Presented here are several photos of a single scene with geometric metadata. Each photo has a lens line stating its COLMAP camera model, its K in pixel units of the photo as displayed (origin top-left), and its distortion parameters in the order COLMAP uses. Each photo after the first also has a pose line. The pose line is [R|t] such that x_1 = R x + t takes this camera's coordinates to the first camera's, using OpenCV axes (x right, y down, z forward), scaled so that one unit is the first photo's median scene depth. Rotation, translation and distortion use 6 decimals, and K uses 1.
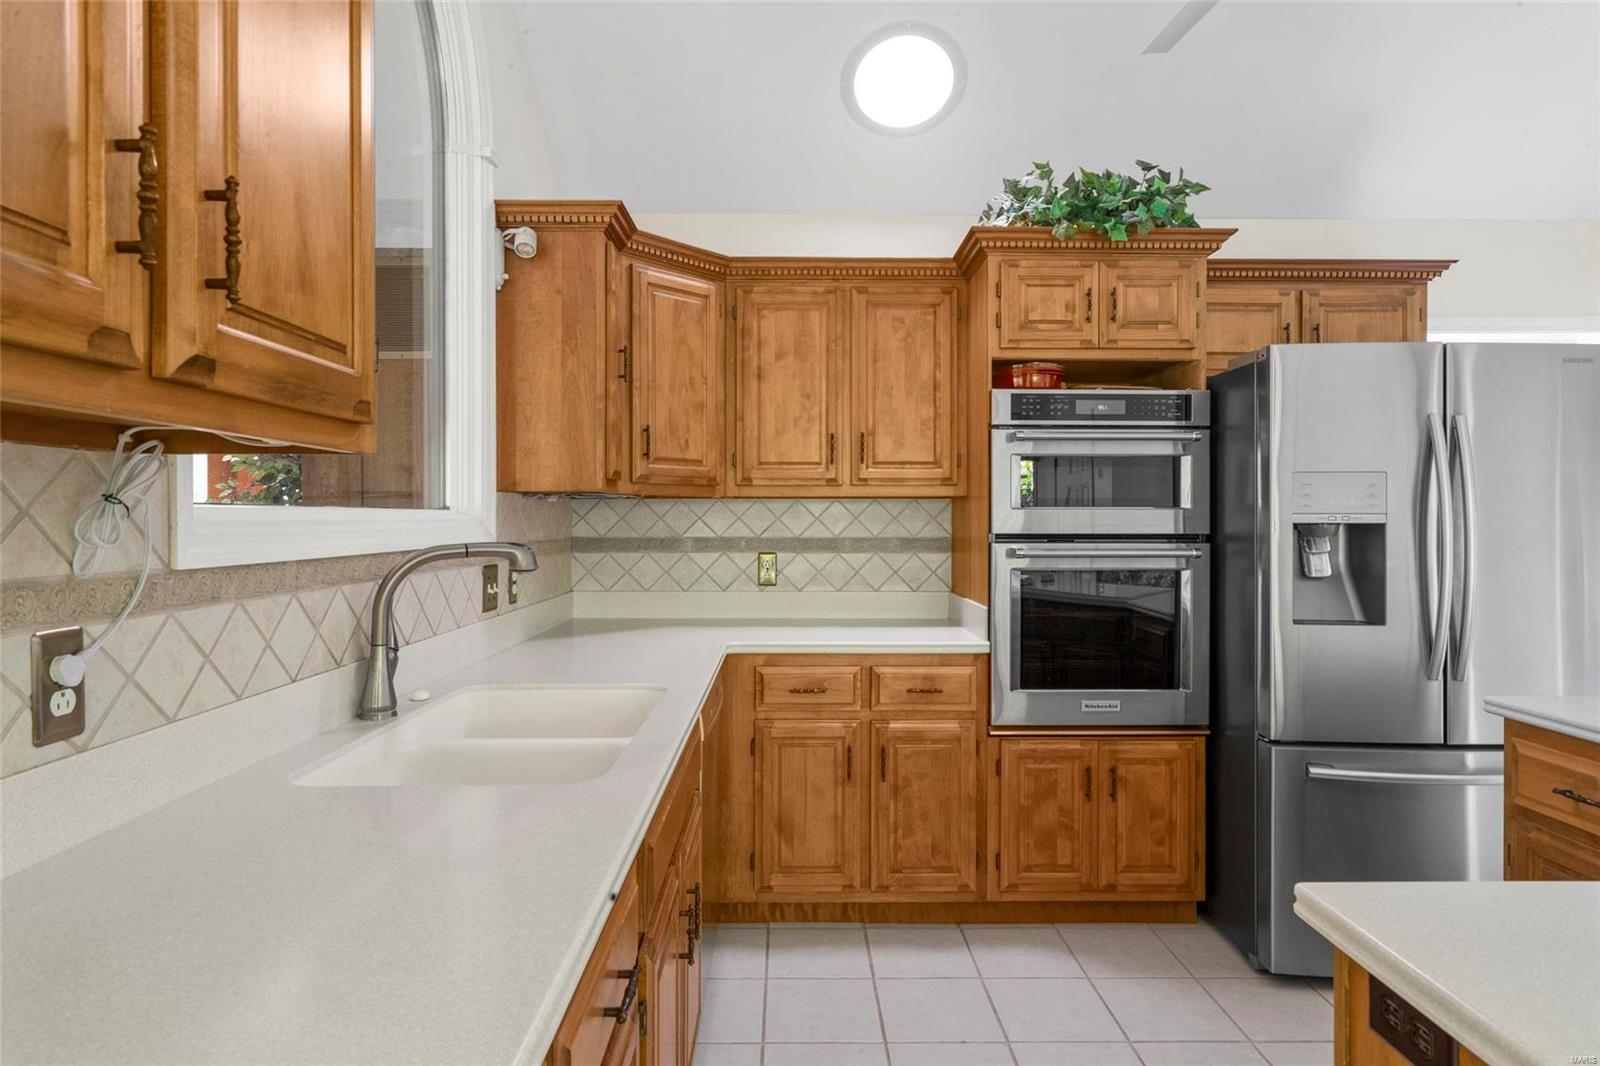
lens RADIAL K [[879.1, 0, 799.9], [0, 879.1, 521.1], [0, 0, 1]] dist [0.002525, -0.001263]
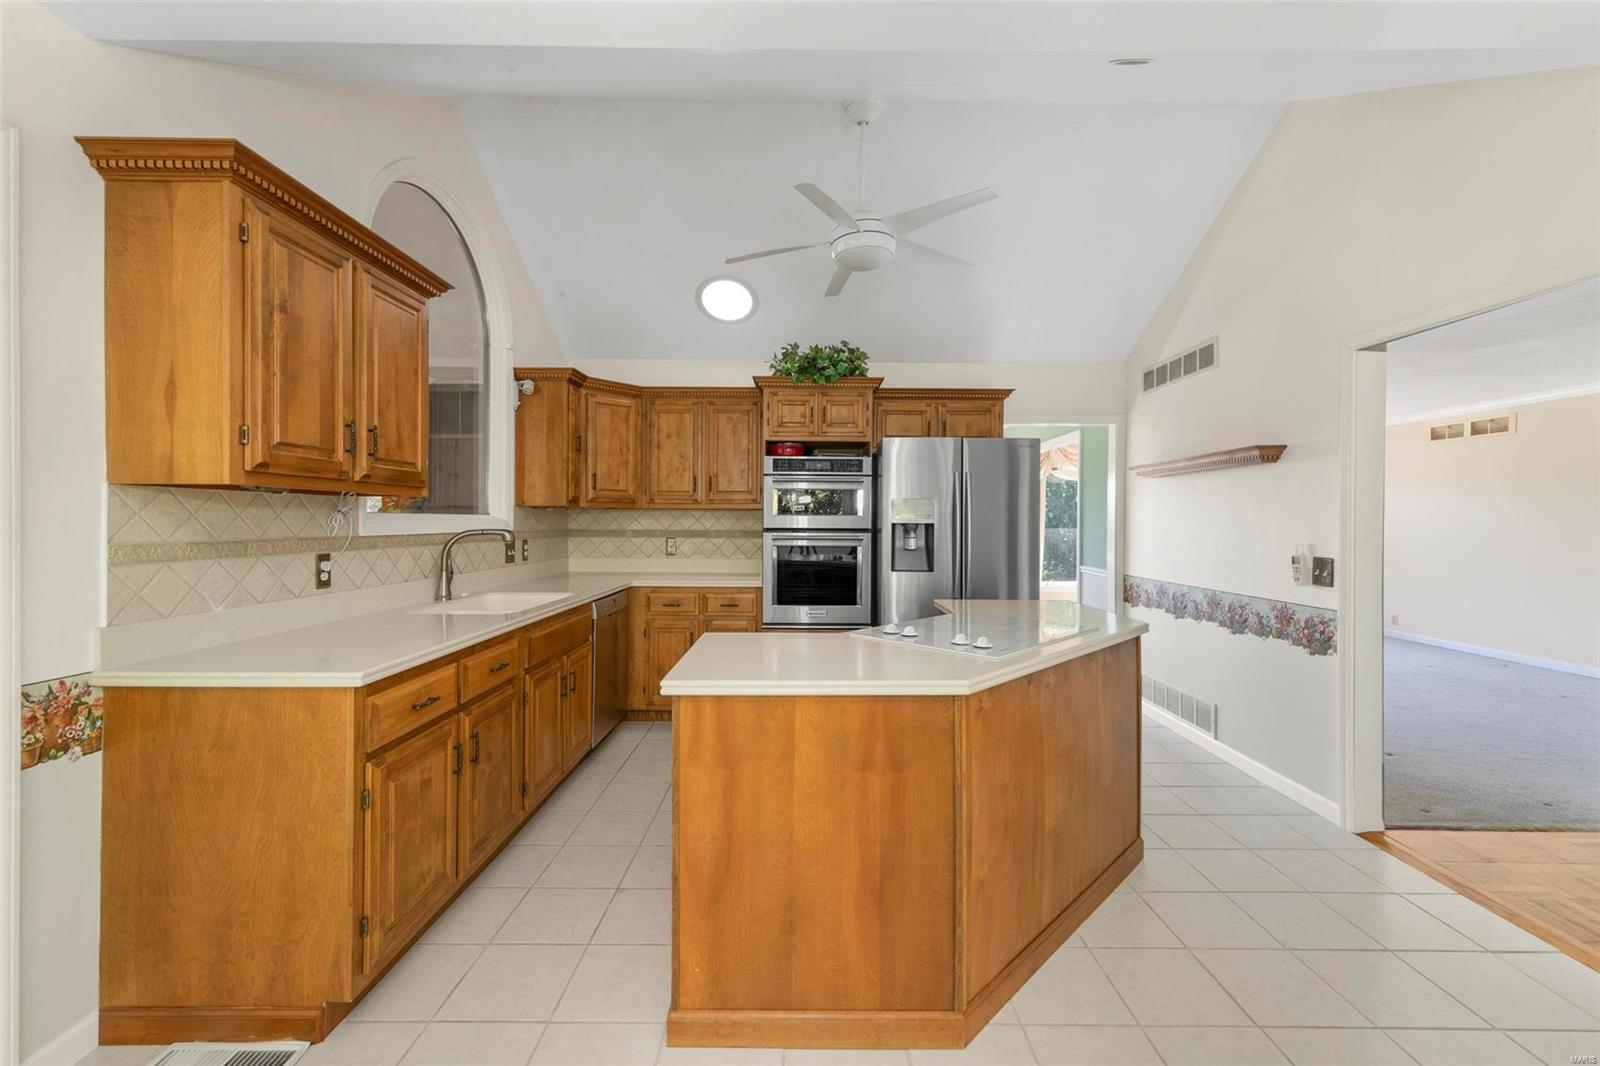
lens RADIAL K [[641.6, 0, 811.1], [0, 641.6, 523.4], [0, 0, 1]] dist [0.000109, 0.000052]
pose [[0.999960, 0.004333, -0.007856, 0.339906], [-0.004328, 0.999990, 0.000641, 0.002728], [0.007859, -0.000607, 0.999969, -0.472889]]
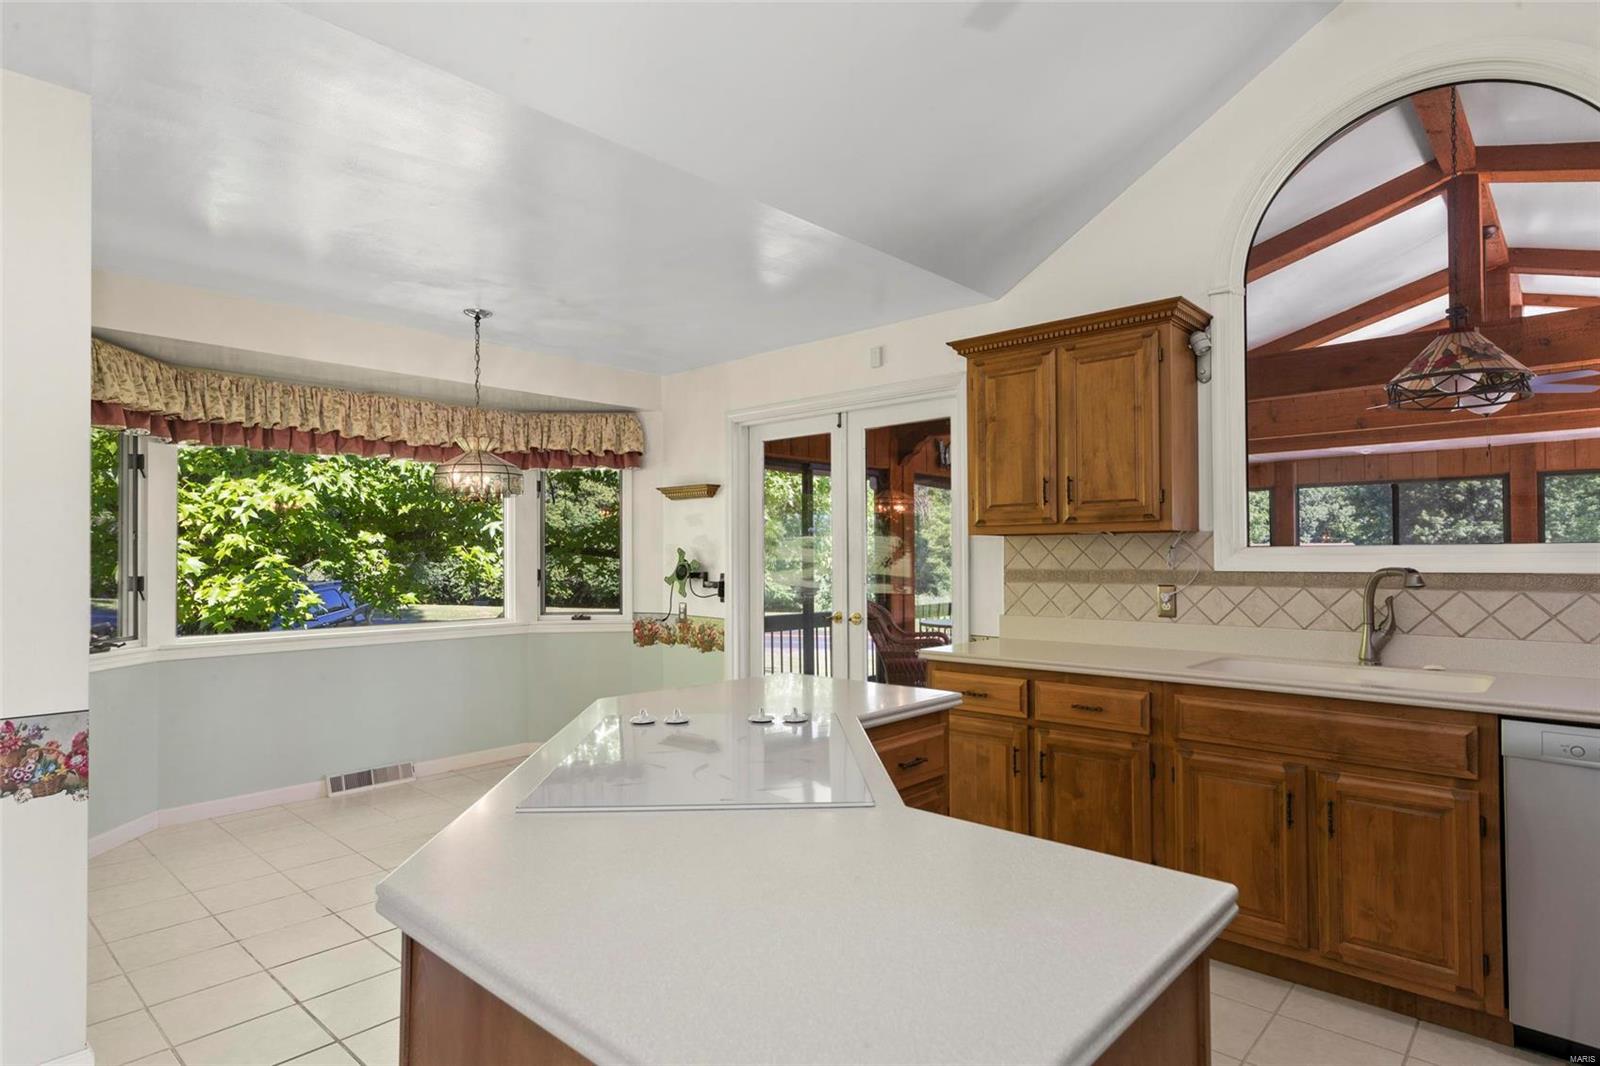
lens RADIAL K [[879.1, 0, 805.1], [0, 879.1, 547.4], [0, 0, 1]] dist [0.002525, -0.001263]
pose [[-0.692617, -0.002948, -0.721300, 0.972517], [0.003014, 0.999971, -0.006980, -0.002092], [0.721300, -0.007009, -0.692588, 0.874198]]
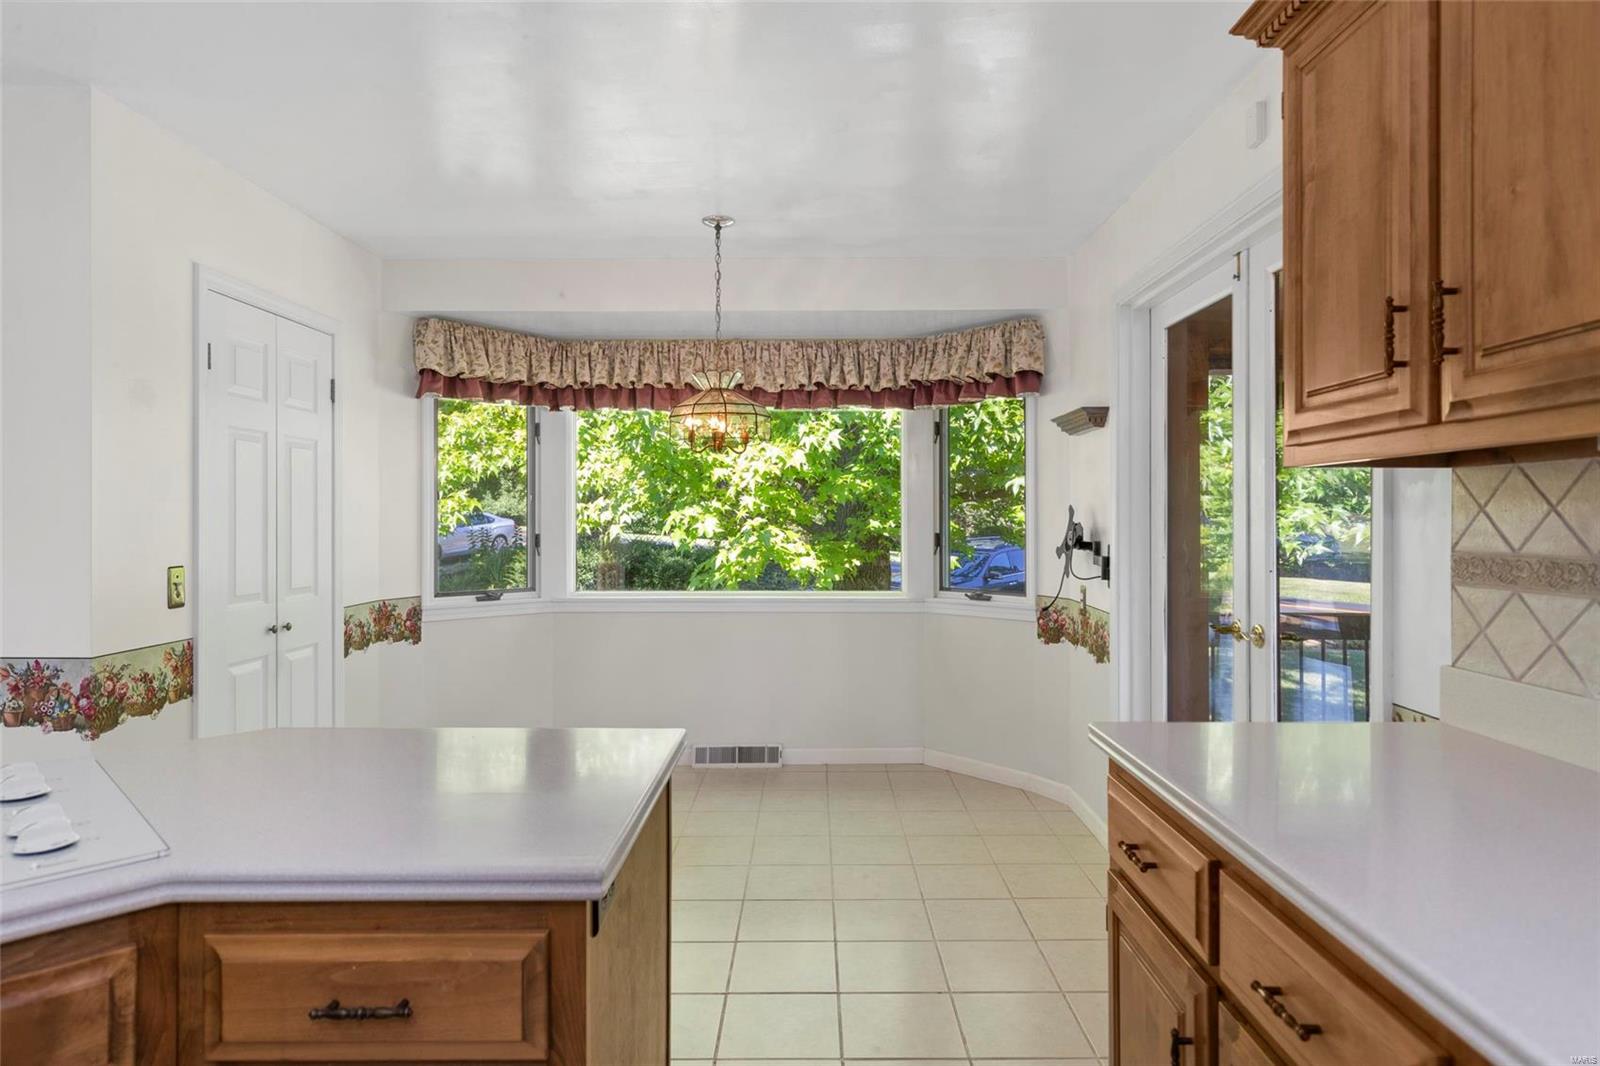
lens RADIAL K [[923.7, 0, 798.4], [0, 923.7, 522.2], [0, 0, 1]] dist [0.001280, -0.000989]
pose [[-0.999297, 0.002504, 0.037409, 0.103459], [0.002737, 0.999977, 0.006178, 0.000905], [-0.037392, 0.006276, -0.999281, 0.728569]]
